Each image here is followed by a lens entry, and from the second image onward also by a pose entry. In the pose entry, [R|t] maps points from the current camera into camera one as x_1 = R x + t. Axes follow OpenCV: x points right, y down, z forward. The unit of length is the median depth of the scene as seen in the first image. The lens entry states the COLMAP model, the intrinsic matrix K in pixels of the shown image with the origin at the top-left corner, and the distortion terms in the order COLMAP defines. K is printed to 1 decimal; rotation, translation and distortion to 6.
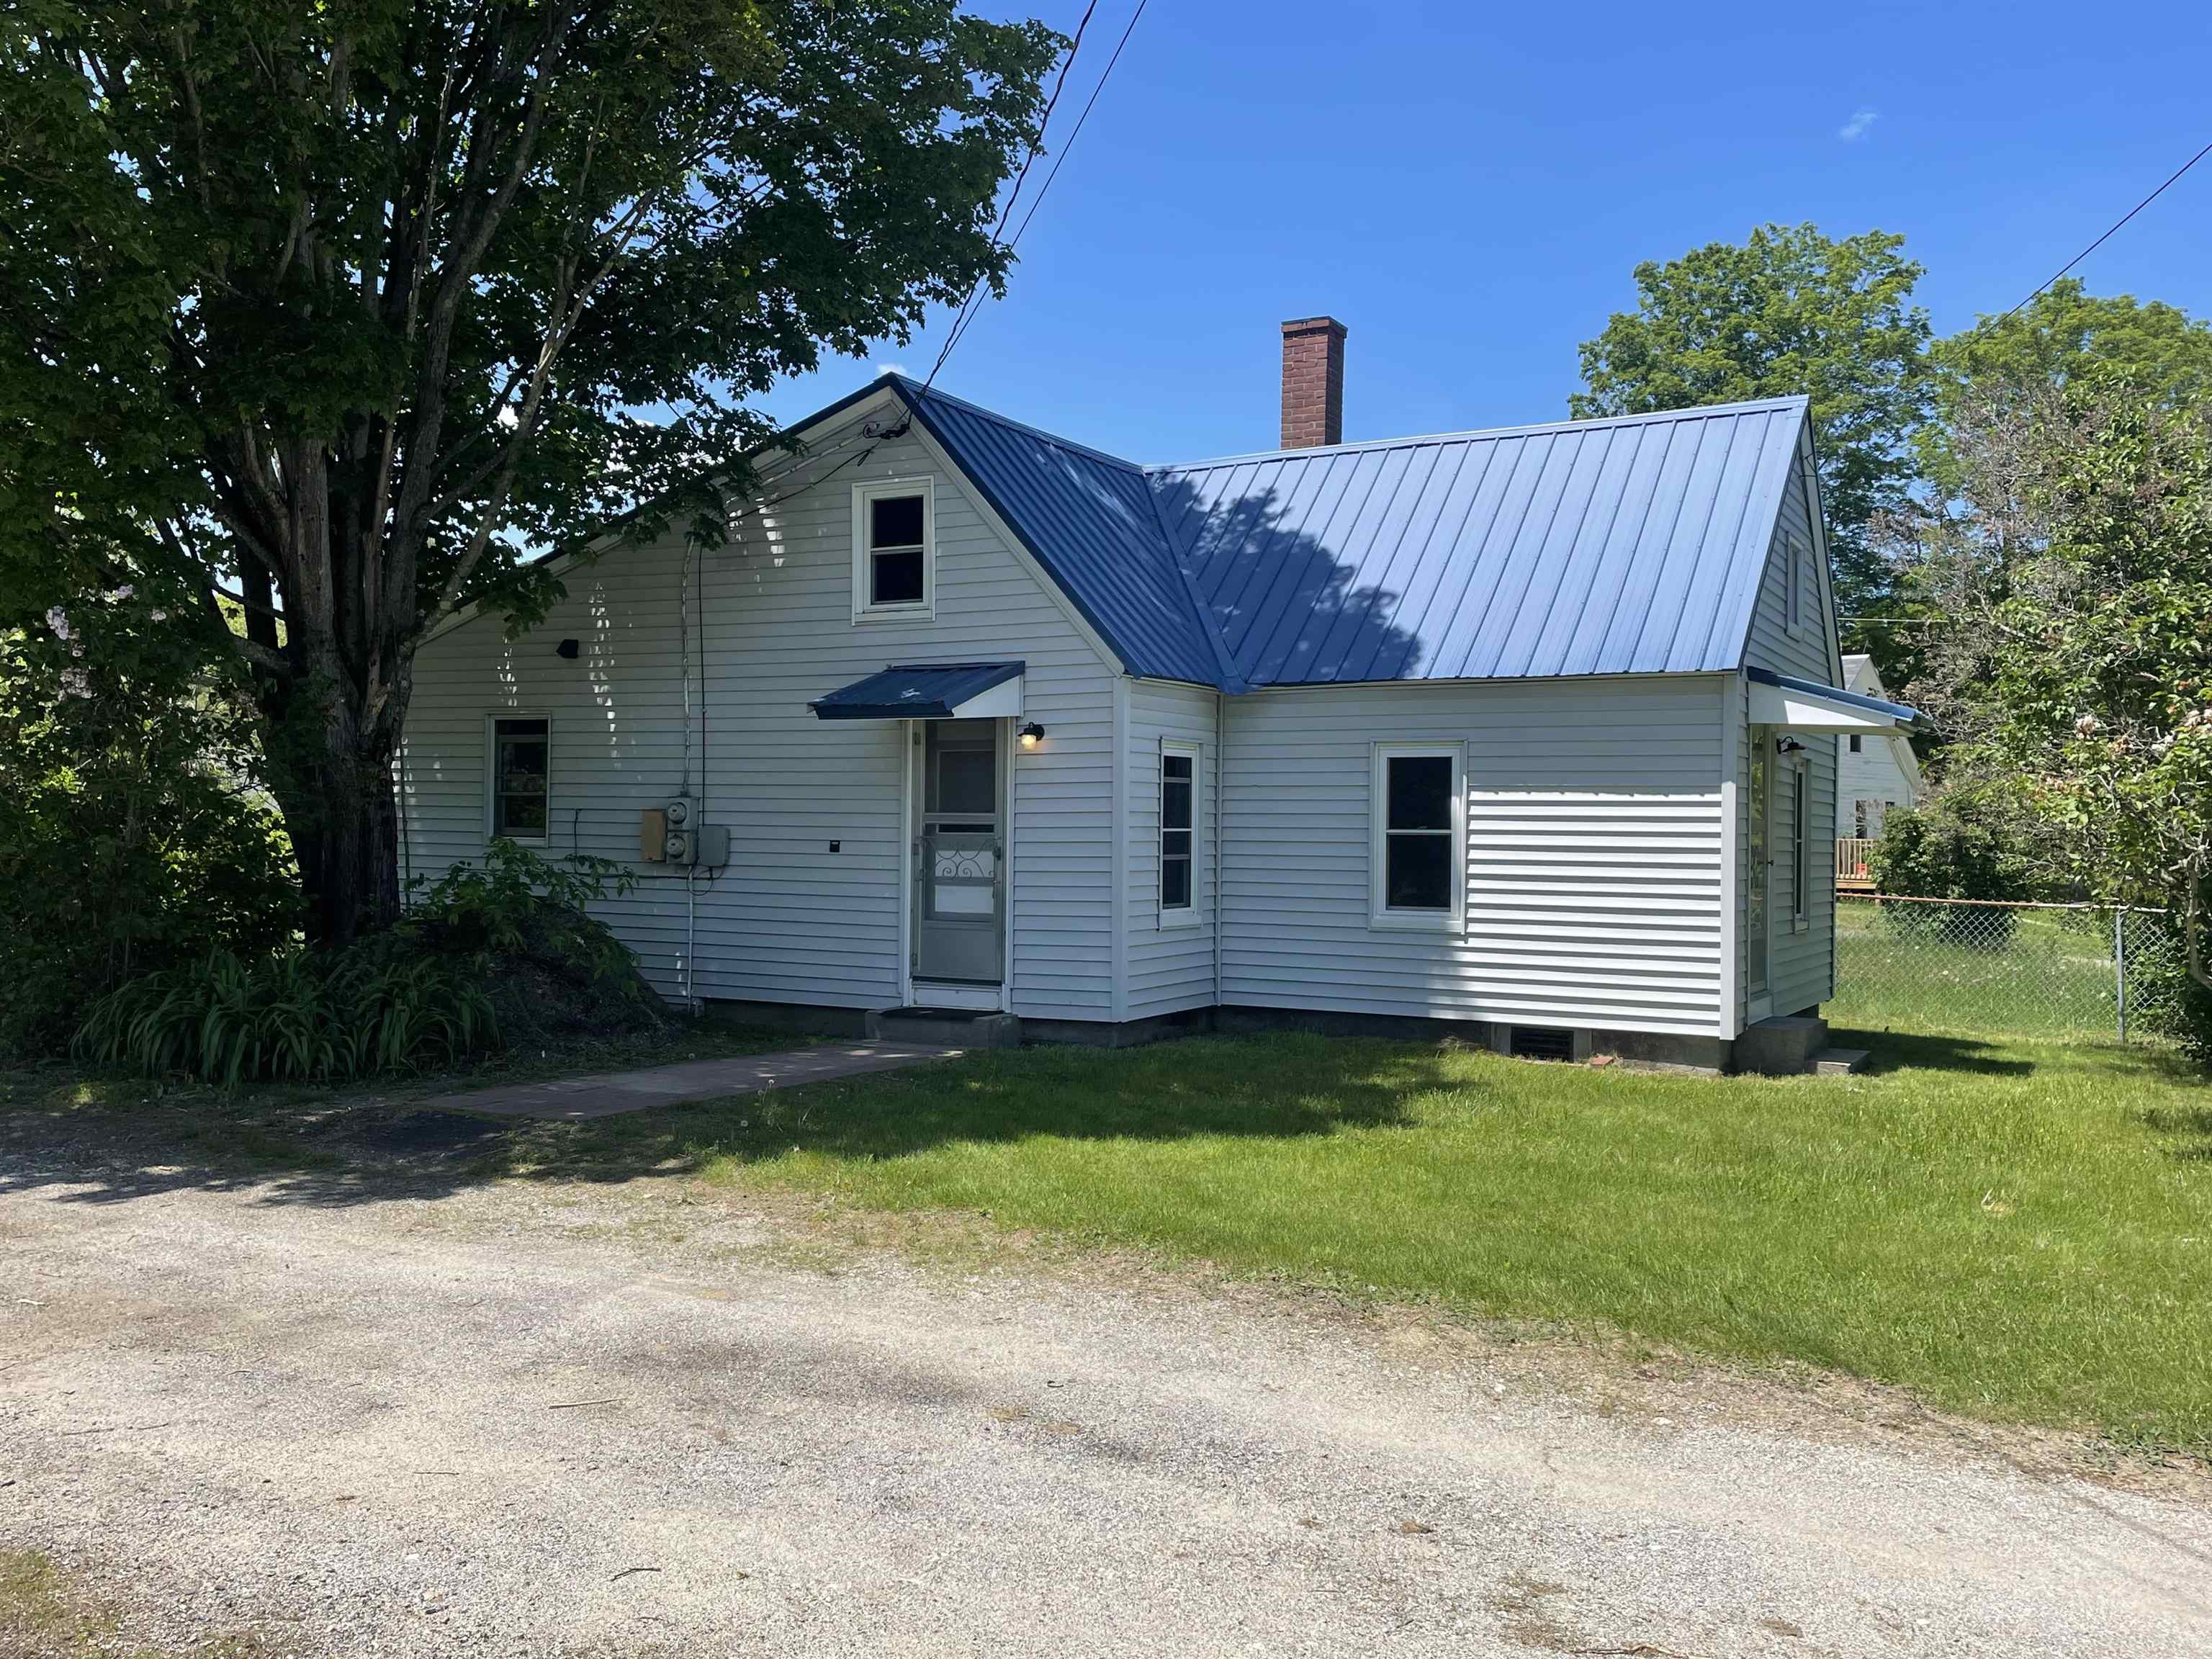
lens RADIAL K [[1926.4, 0, 1106.0], [0, 1926.4, 829.5], [0, 0, 1]] dist [0.088501, -0.113525]
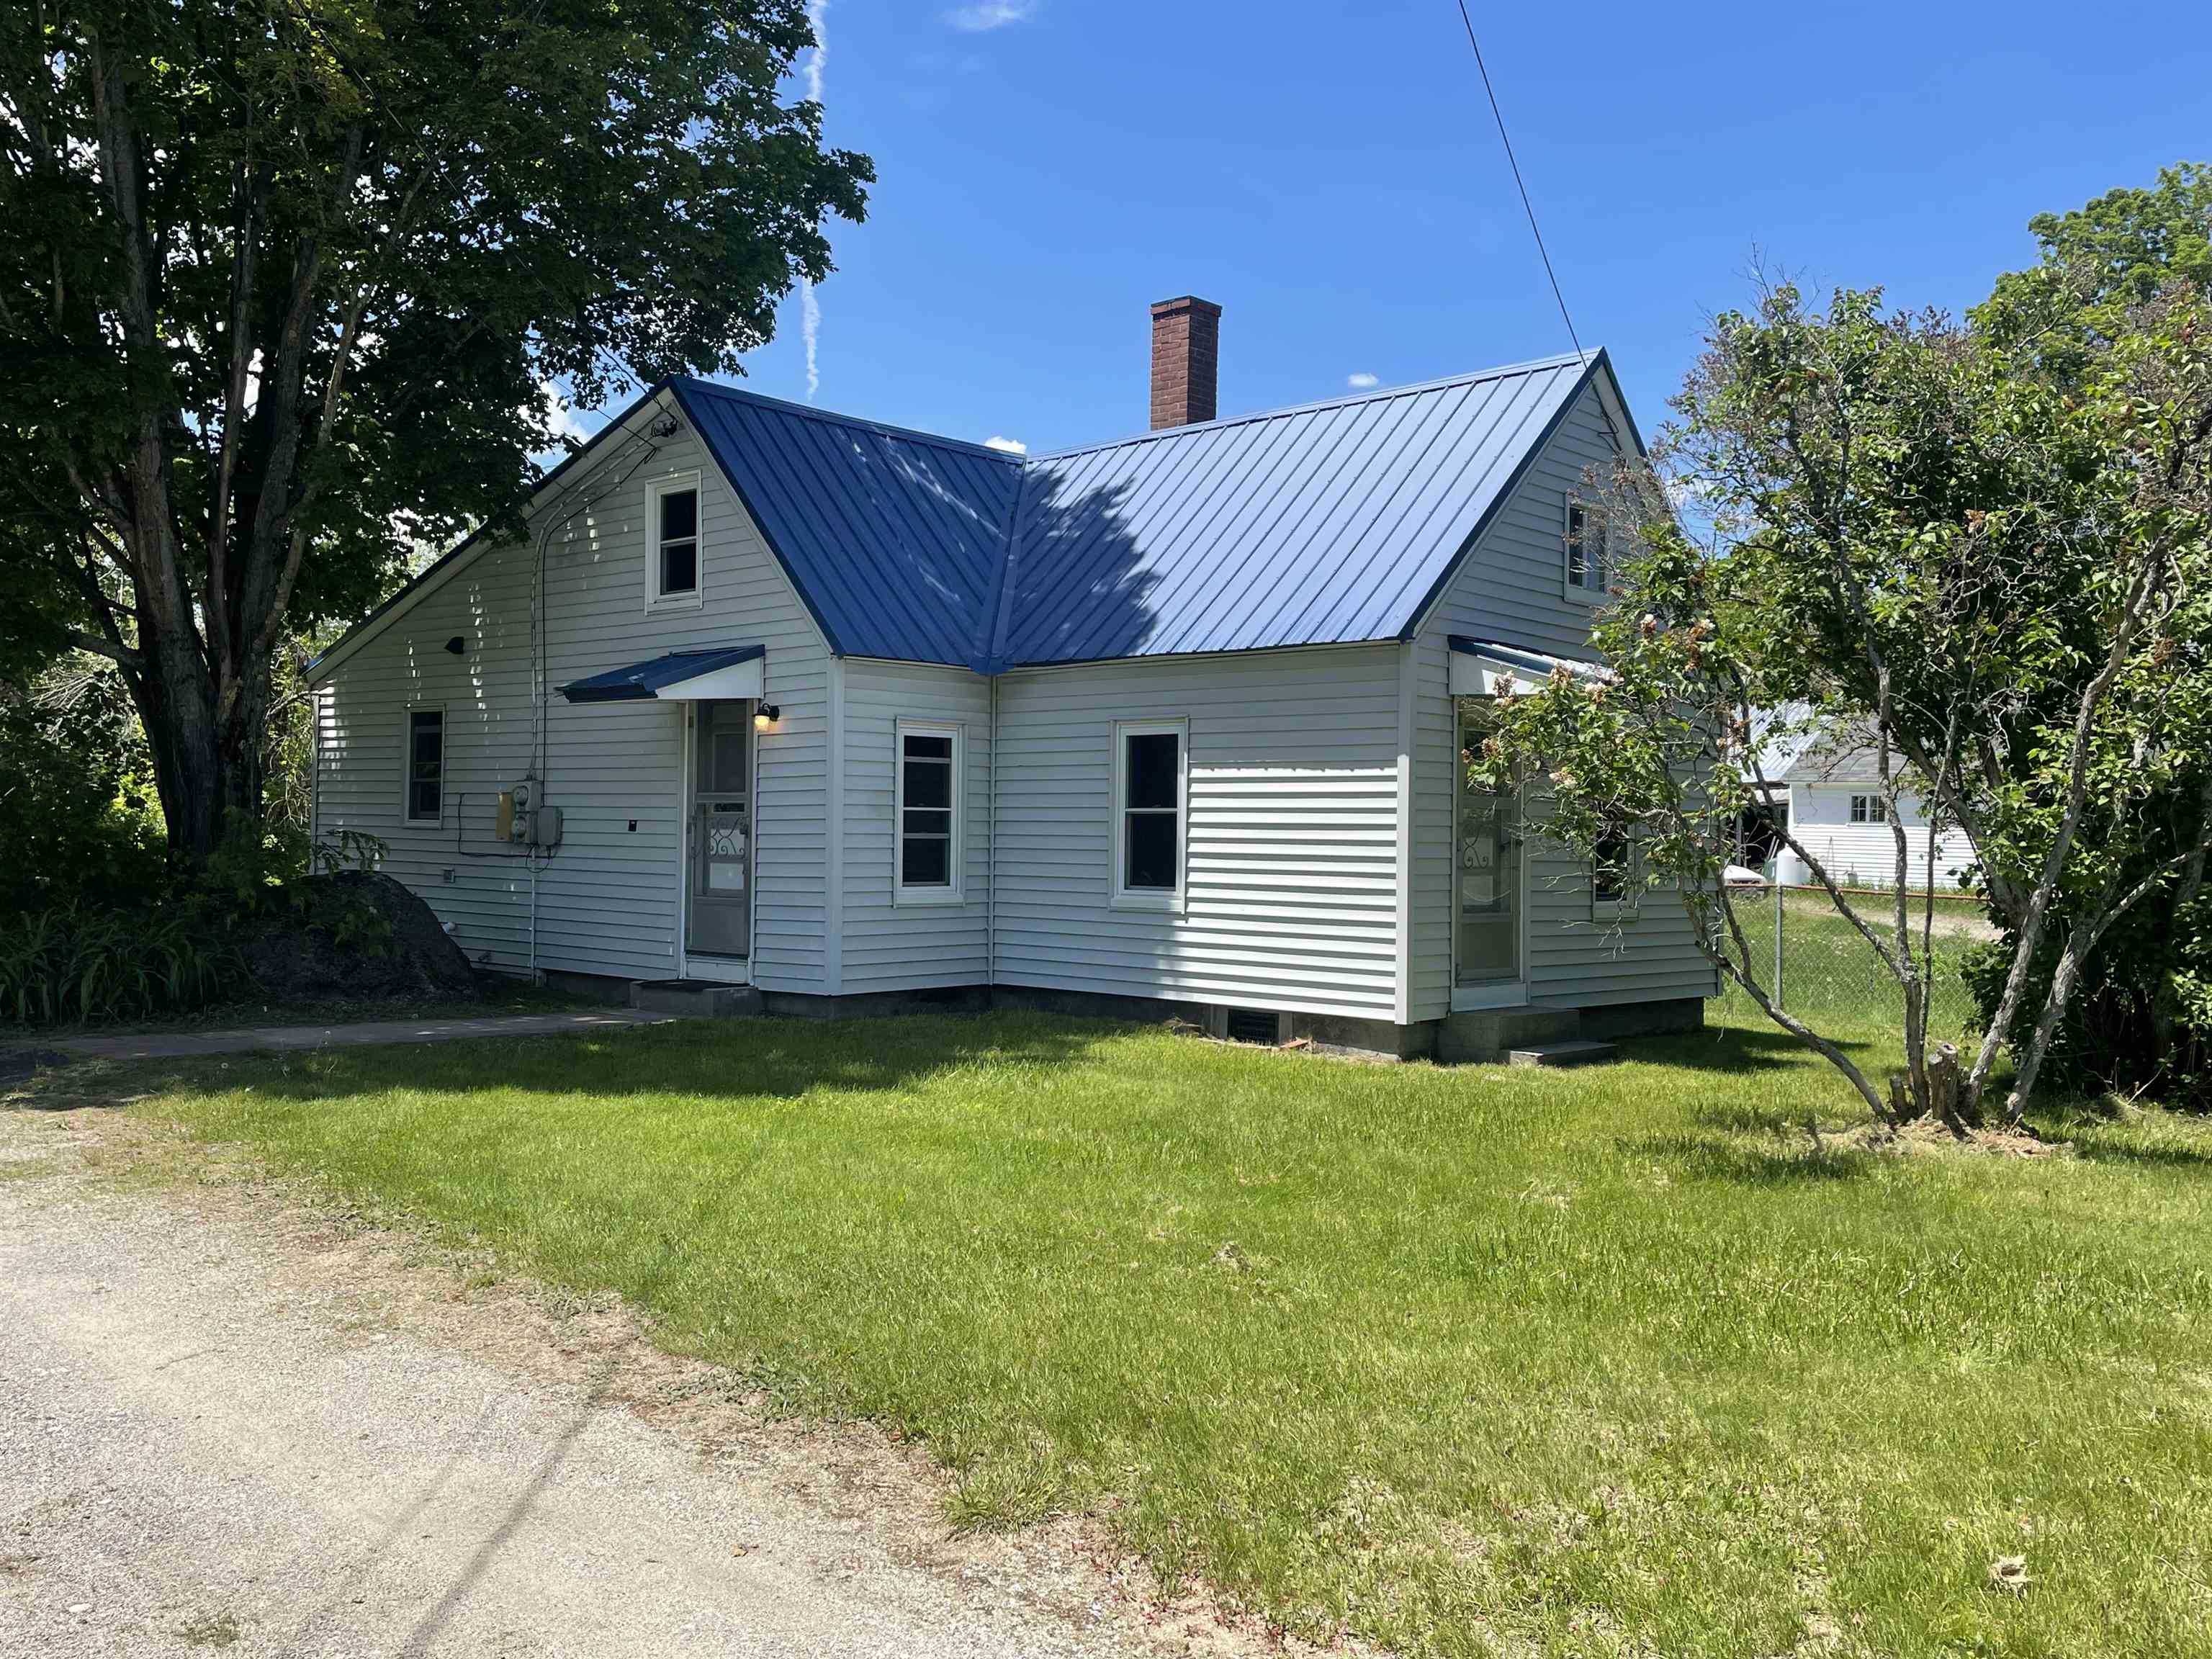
lens RADIAL K [[1926.4, 0, 1106.0], [0, 1926.4, 829.5], [0, 0, 1]] dist [0.088501, -0.113525]
pose [[0.971128, 0.001166, -0.238557, 0.372002], [-0.002565, 0.999981, -0.005555, 0.016384], [0.238546, 0.006006, 0.971113, 0.036275]]
